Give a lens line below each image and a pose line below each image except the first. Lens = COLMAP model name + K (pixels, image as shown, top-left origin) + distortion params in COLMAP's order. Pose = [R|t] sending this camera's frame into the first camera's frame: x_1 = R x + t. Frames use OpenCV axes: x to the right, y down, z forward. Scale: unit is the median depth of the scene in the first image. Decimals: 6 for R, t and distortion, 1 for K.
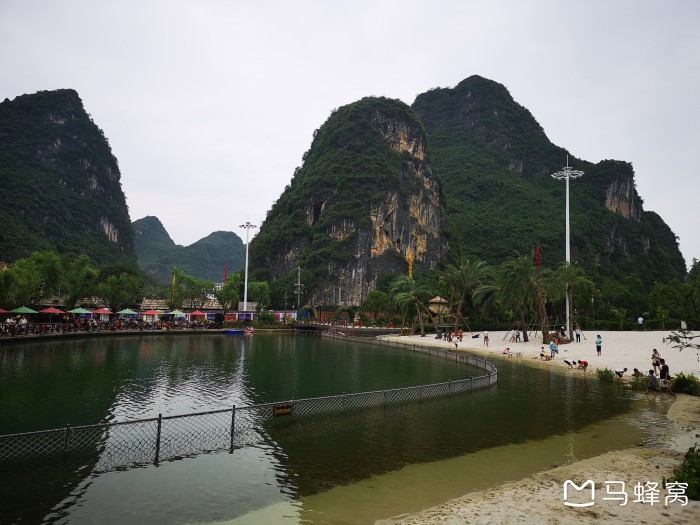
lens RADIAL K [[539.3, 0, 346.0], [0, 539.3, 261.6], [0, 0, 1]] dist [0.075142, -0.073780]
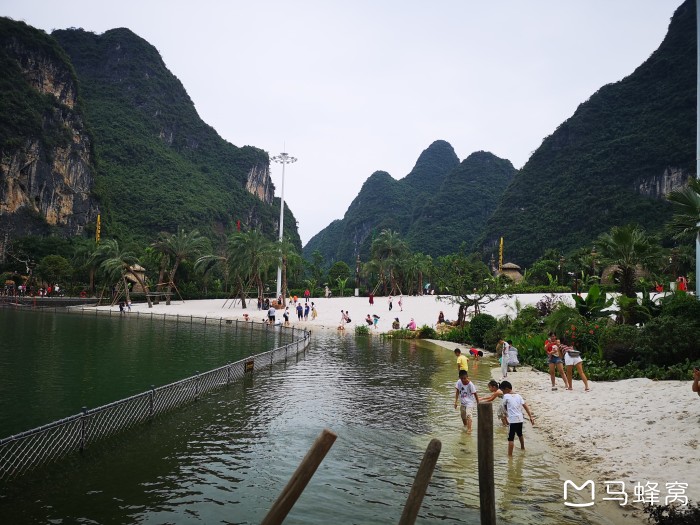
lens RADIAL K [[539.3, 0, 351.3], [0, 539.3, 265.0], [0, 0, 1]] dist [0.075142, -0.073780]
pose [[0.788834, 0.035298, 0.613592, -0.025151], [-0.070693, 0.996934, 0.033533, 0.001489], [-0.610528, -0.069829, 0.788911, 0.003555]]
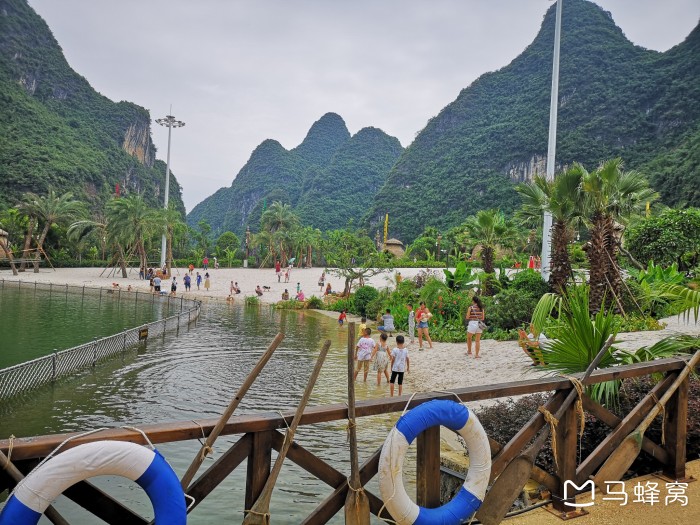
lens RADIAL K [[539.3, 0, 352.9], [0, 539.3, 266.9], [0, 0, 1]] dist [0.075142, -0.073780]
pose [[0.643793, 0.015528, 0.765042, -0.028096], [-0.107082, 0.991784, 0.069981, 0.001124], [-0.757670, -0.126975, 0.640167, 0.000960]]
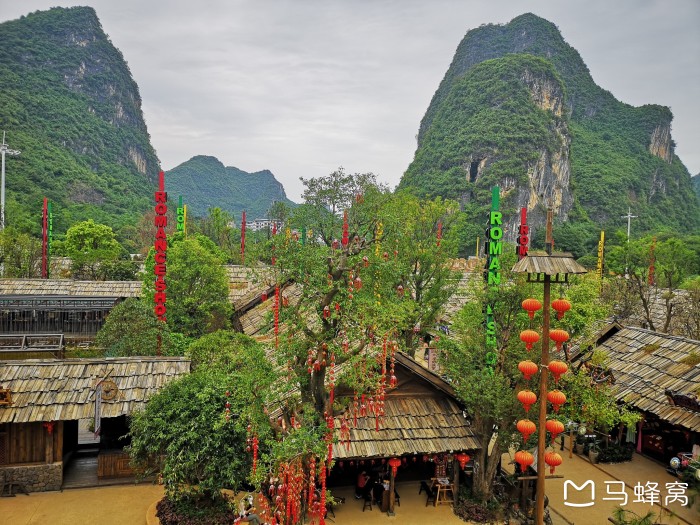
lens RADIAL K [[539.3, 0, 346.7], [0, 539.3, 264.5], [0, 0, 1]] dist [0.075142, -0.073780]
pose [[0.996671, 0.001179, 0.081523, -0.244333], [-0.012981, 0.989436, 0.144390, -0.034354], [-0.080491, -0.144967, 0.986157, -0.047175]]
